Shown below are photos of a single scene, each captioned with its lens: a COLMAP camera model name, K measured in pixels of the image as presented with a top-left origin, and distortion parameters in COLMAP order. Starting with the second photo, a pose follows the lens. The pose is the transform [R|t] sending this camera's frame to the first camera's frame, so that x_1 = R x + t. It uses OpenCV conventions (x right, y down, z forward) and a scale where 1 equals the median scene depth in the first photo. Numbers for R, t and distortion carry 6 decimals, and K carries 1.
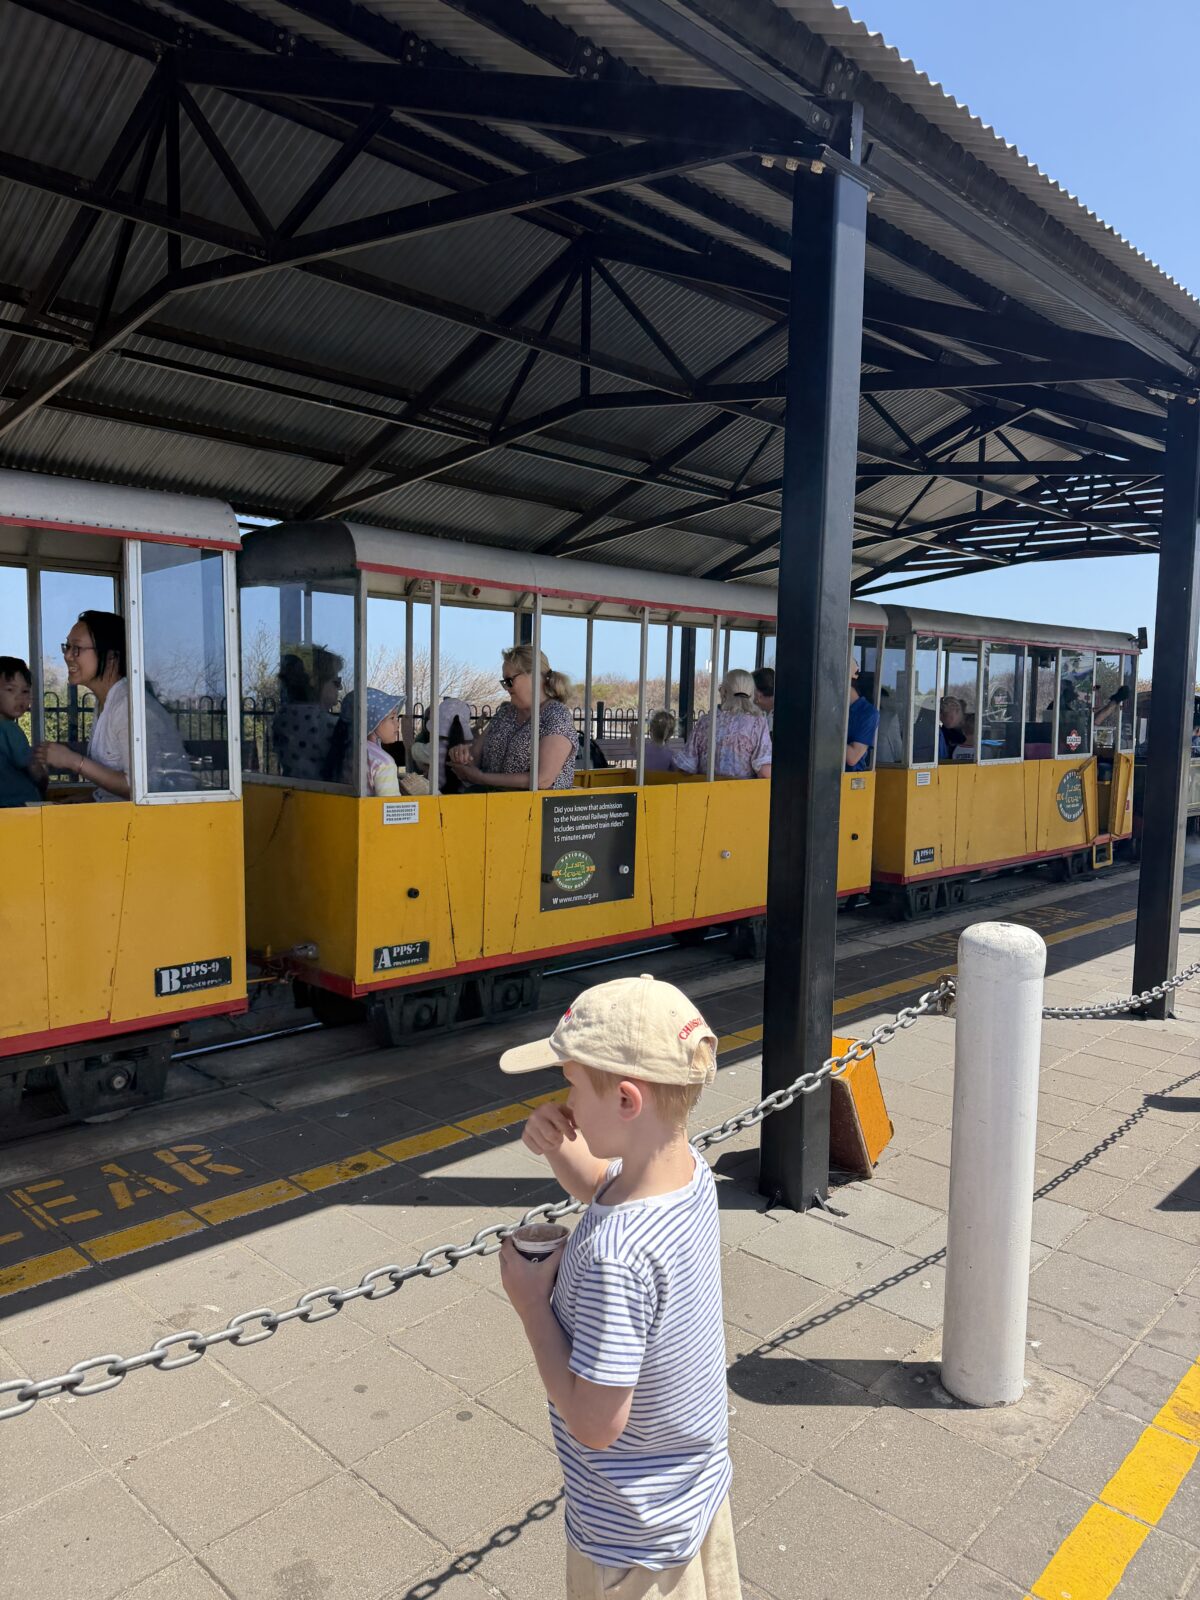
lens RADIAL K [[1125.3, 0, 600.4], [0, 1125.3, 823.2], [0, 0, 1]] dist [0.049932, -0.079681]
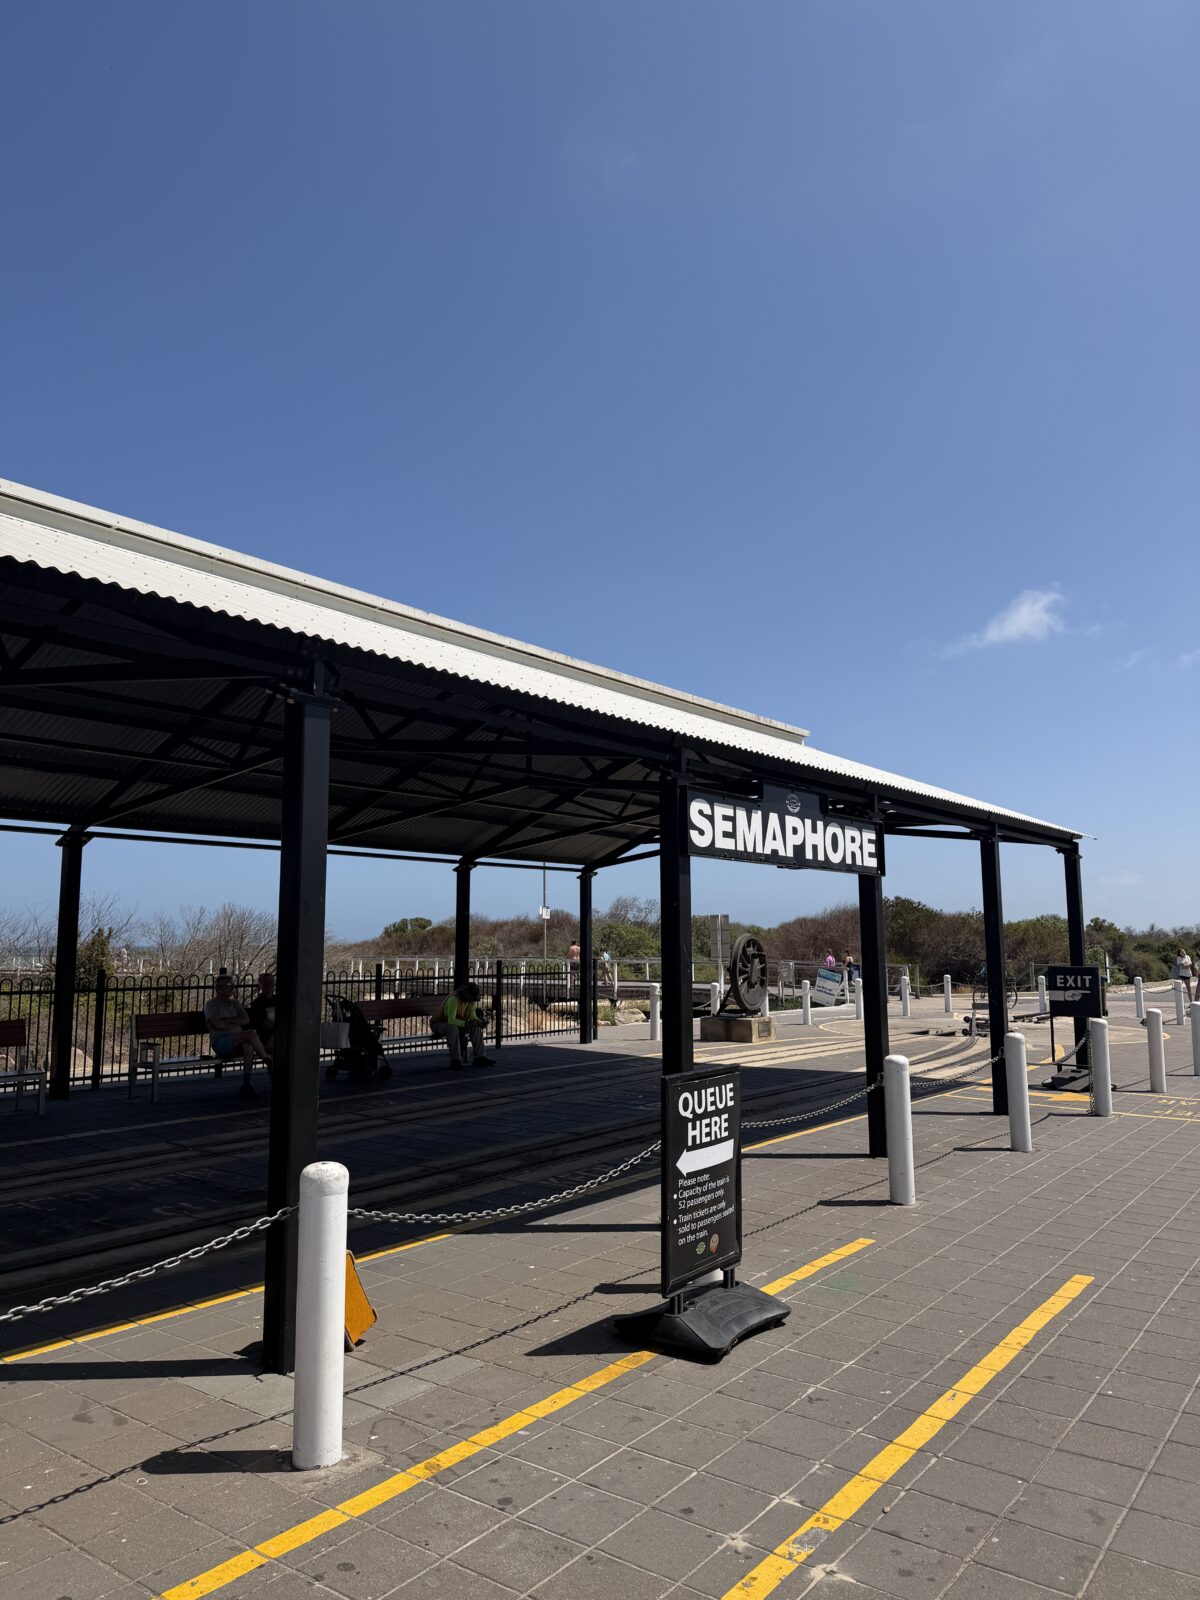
lens RADIAL K [[1125.3, 0, 600.4], [0, 1125.3, 823.2], [0, 0, 1]] dist [0.049932, -0.079681]
pose [[0.993305, -0.009187, 0.115158, 0.449559], [0.033215, 0.977453, -0.208523, -0.031629], [-0.110646, 0.210952, 0.971214, -0.644255]]
